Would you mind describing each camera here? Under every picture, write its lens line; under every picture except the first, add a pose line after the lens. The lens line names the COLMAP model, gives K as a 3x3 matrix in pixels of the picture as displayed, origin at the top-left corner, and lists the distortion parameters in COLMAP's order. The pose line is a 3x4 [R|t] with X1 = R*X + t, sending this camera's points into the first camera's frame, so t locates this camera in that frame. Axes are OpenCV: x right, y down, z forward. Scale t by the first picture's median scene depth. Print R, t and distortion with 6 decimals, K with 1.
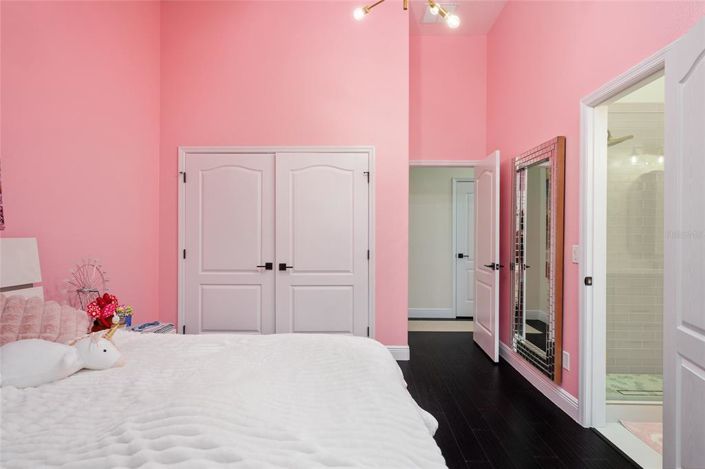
lens RADIAL K [[385.7, 0, 352.0], [0, 385.7, 236.3], [0, 0, 1]] dist [-0.010903, -0.000359]
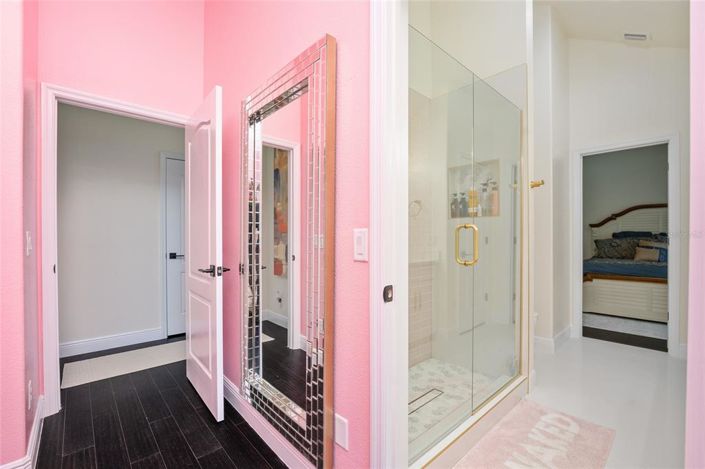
lens RADIAL K [[303.8, 0, 351.5], [0, 303.8, 237.4], [0, 0, 1]] dist [-0.015770, 0.000196]
pose [[0.722684, -0.006259, 0.691150, 0.200688], [0.007418, 0.999972, 0.001299, 0.025772], [-0.691139, 0.004189, 0.722710, 0.514374]]
